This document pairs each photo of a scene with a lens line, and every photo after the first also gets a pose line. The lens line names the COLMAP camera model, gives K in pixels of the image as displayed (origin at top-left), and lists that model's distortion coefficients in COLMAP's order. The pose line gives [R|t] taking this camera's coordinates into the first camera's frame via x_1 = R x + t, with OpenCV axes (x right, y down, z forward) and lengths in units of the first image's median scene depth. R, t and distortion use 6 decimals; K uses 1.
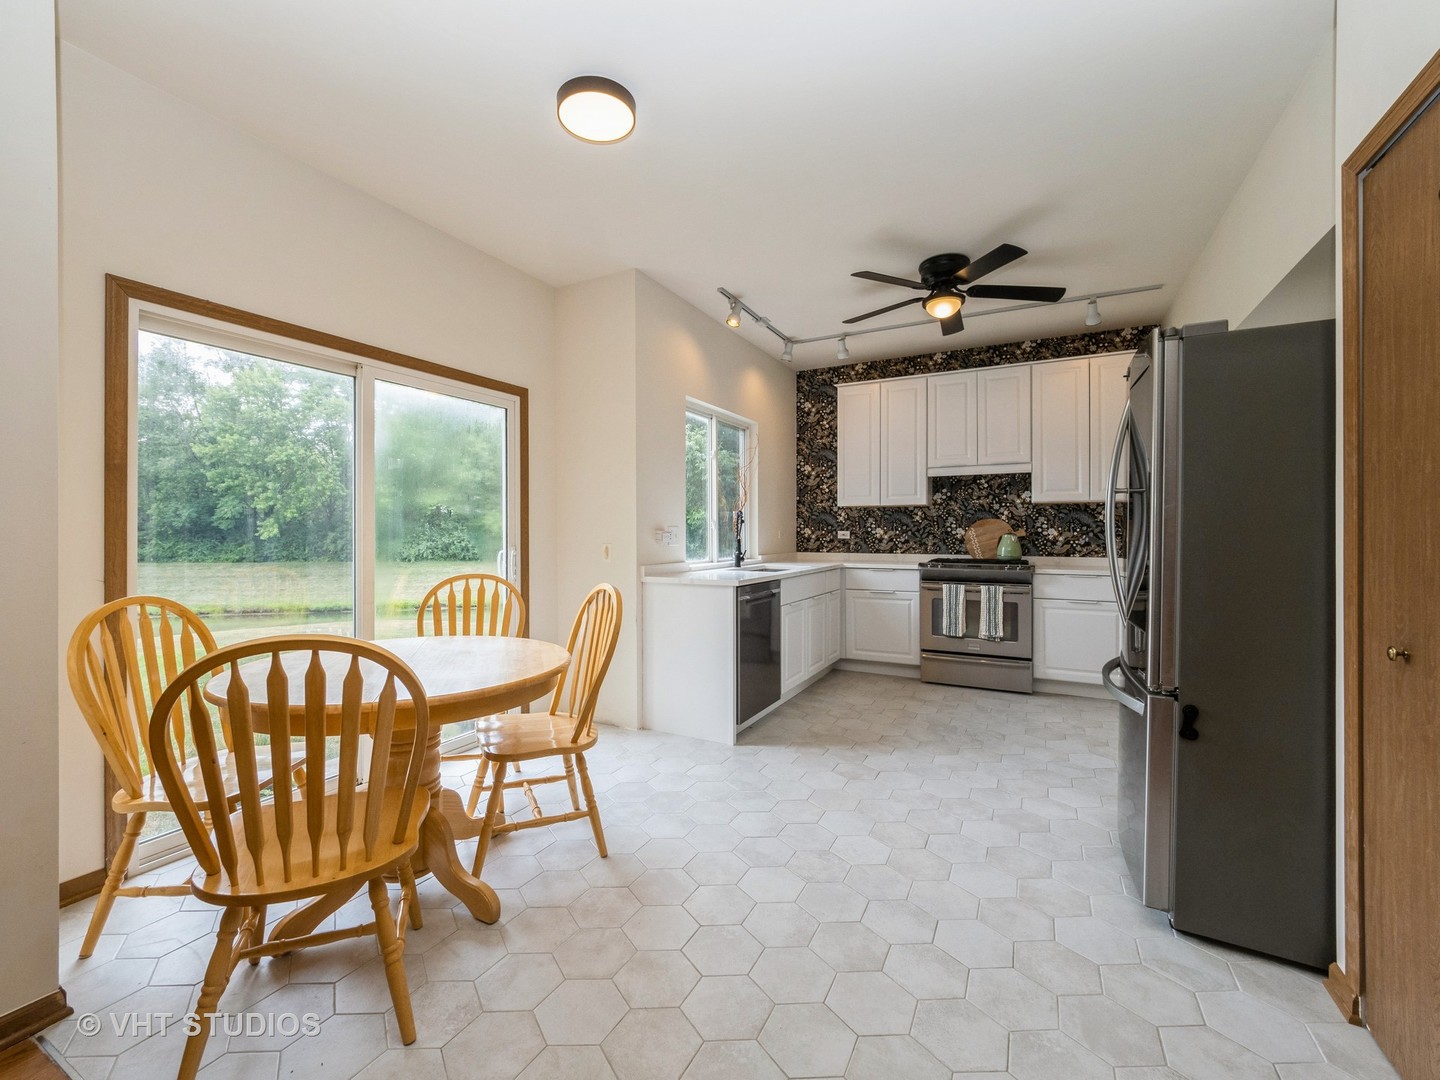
lens RADIAL K [[619.2, 0, 721.7], [0, 619.2, 542.6], [0, 0, 1]] dist [-0.000181, -0.000789]
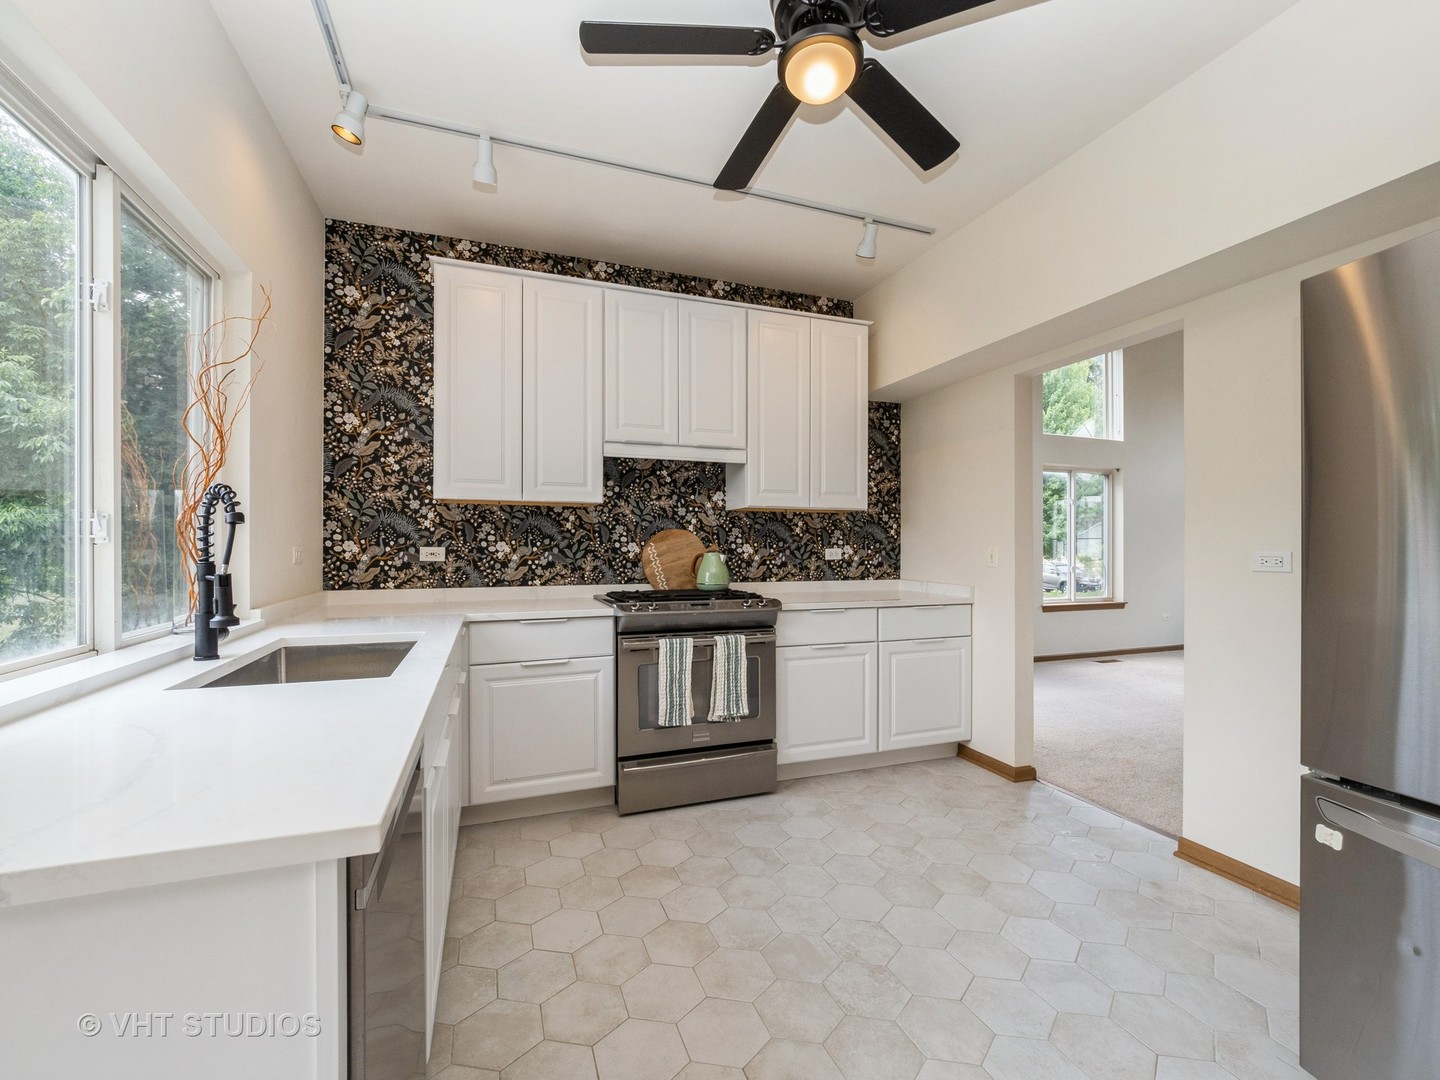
lens RADIAL K [[619.2, 0, 721.7], [0, 619.2, 542.6], [0, 0, 1]] dist [-0.000181, -0.000789]
pose [[0.676423, 0.006510, 0.736484, -0.027507], [0.010658, 0.999770, -0.018626, -0.010918], [-0.736436, 0.020448, 0.676198, 0.507794]]
